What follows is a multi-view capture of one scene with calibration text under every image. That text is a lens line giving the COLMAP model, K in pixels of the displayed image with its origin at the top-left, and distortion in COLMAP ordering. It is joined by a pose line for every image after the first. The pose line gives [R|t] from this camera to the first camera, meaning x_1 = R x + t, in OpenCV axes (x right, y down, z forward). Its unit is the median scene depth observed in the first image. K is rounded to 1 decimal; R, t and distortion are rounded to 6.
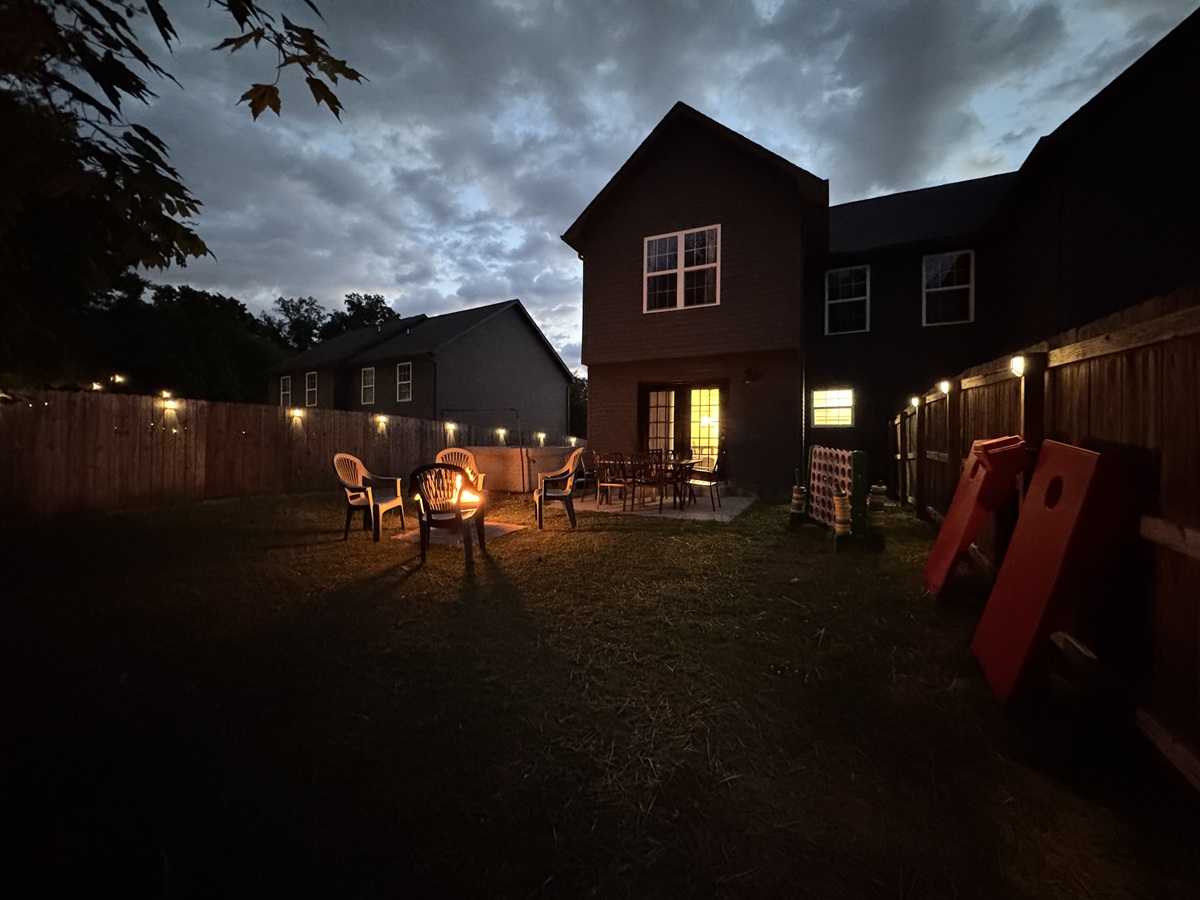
lens RADIAL K [[478.9, 0, 601.3], [0, 478.9, 450.4], [0, 0, 1]] dist [-0.001200, 0.000773]
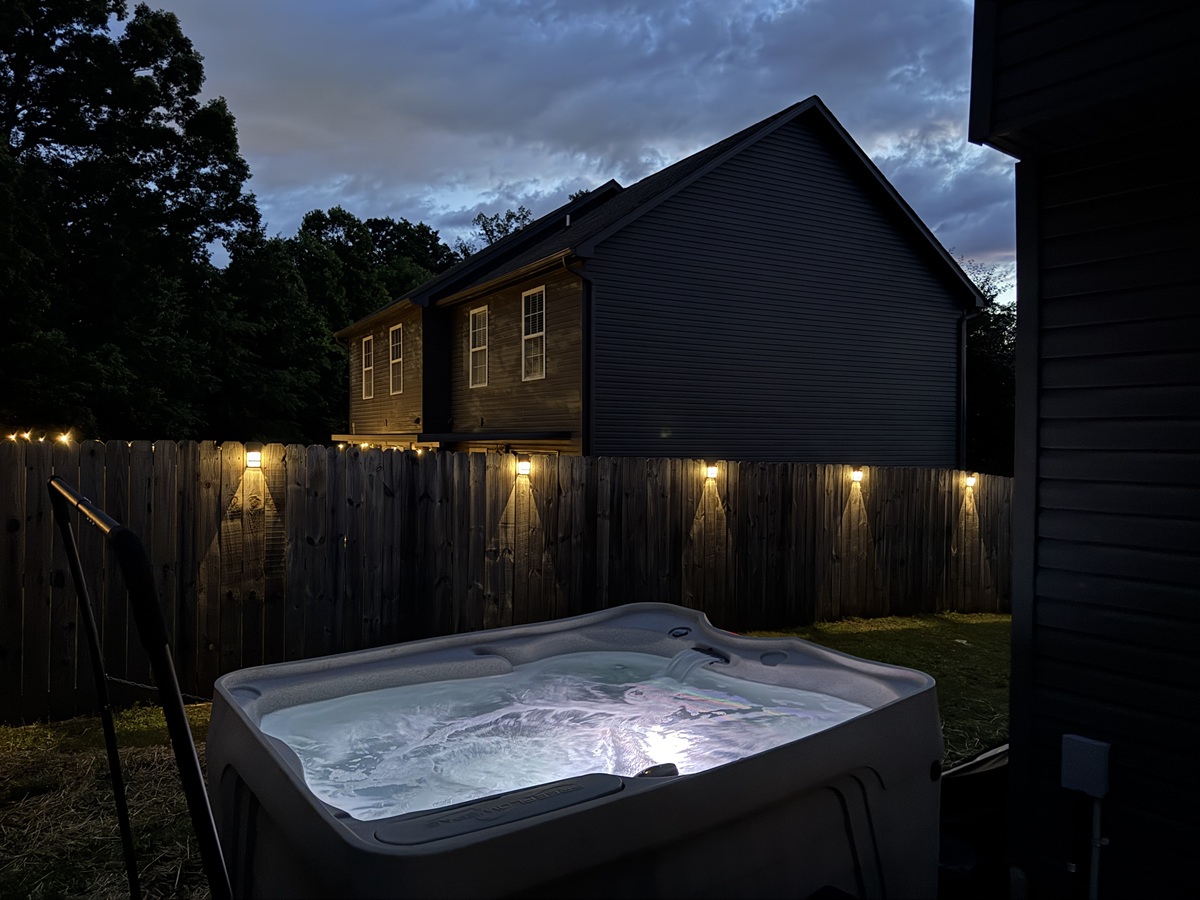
lens RADIAL K [[837.1, 0, 596.6], [0, 837.1, 452.9], [0, 0, 1]] dist [0.014069, 0.001683]
pose [[0.878733, 0.008196, -0.477243, -0.011711], [-0.005563, 0.999961, 0.006931, -0.057067], [0.477281, -0.003435, 0.878744, 0.489971]]
